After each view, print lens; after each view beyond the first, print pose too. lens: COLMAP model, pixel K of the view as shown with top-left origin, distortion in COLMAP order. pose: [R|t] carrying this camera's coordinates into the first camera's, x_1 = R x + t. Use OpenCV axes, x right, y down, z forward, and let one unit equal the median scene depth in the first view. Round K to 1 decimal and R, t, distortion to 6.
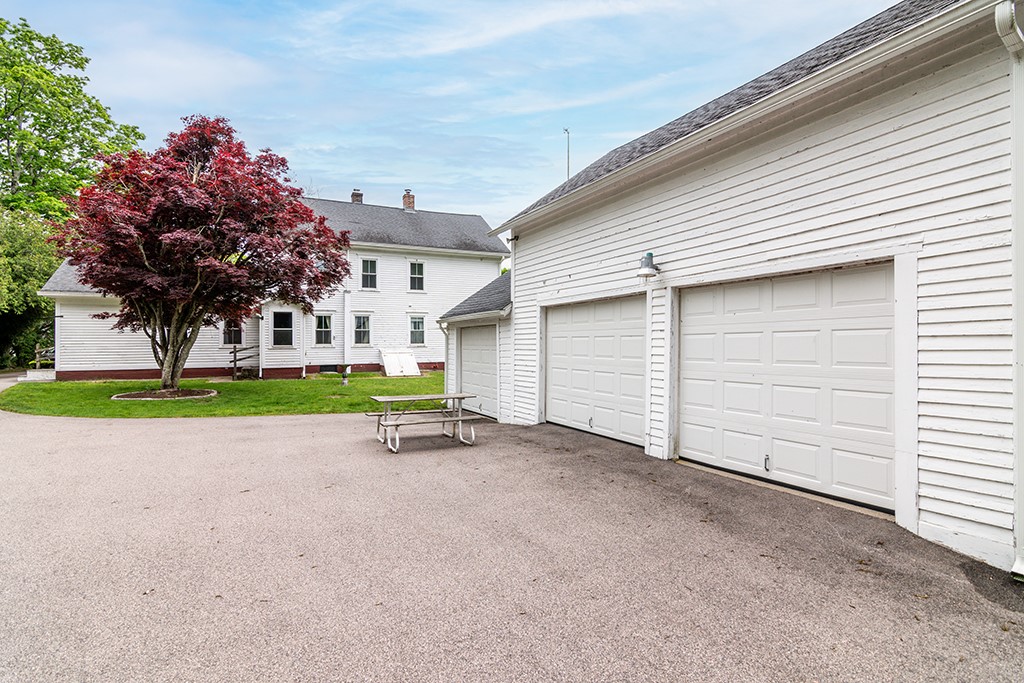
lens RADIAL K [[493.3, 0, 512.0], [0, 493.3, 341.5], [0, 0, 1]] dist [0.001347, 0.000047]
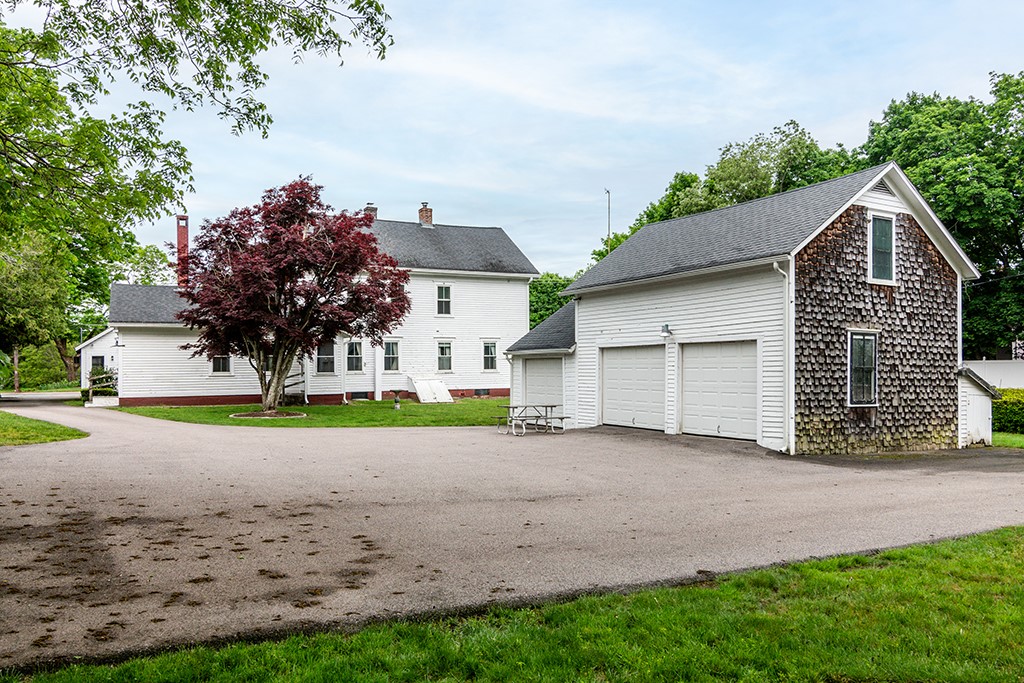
lens RADIAL K [[721.9, 0, 512.3], [0, 721.9, 361.1], [0, 0, 1]] dist [-0.004053, -0.000173]
pose [[0.999853, -0.002732, 0.016907, -0.148347], [0.002789, 0.999990, -0.003362, -0.013923], [-0.016898, 0.003408, 0.999851, -0.728540]]
